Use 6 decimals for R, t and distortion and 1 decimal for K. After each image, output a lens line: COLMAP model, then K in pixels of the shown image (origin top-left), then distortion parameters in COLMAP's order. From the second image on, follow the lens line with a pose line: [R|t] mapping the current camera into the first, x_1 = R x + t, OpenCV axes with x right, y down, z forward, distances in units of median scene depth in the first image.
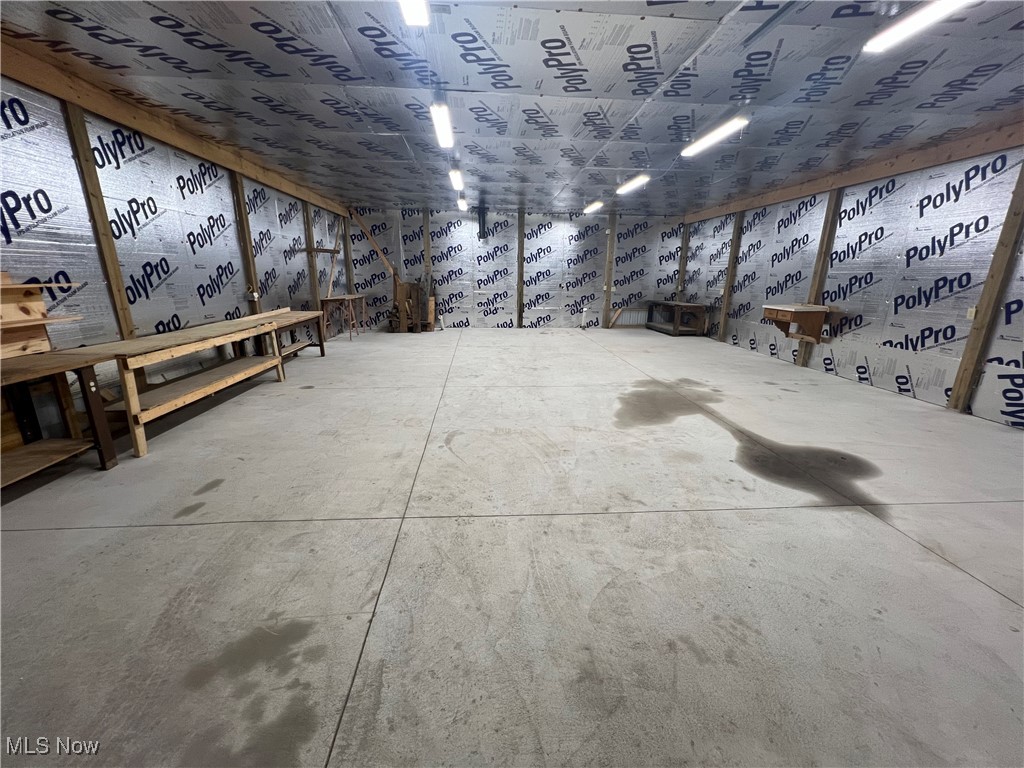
lens RADIAL K [[408.4, 0, 512.0], [0, 408.4, 384.0], [0, 0, 1]] dist [-0.001527, 0.000108]
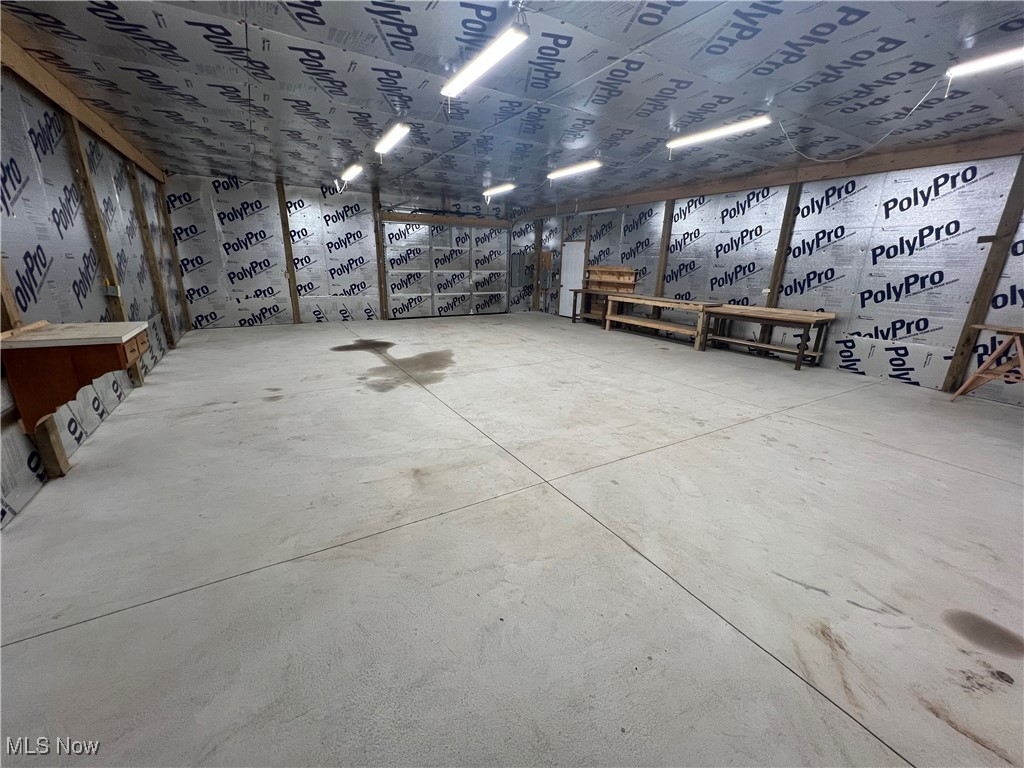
lens RADIAL K [[408.4, 0, 512.0], [0, 408.4, 384.0], [0, 0, 1]] dist [-0.001527, 0.000108]
pose [[-0.893663, 0.100267, -0.437393, 0.642055], [-0.147257, 0.855213, 0.496917, -0.542286], [0.423888, 0.508485, -0.749507, 1.997040]]
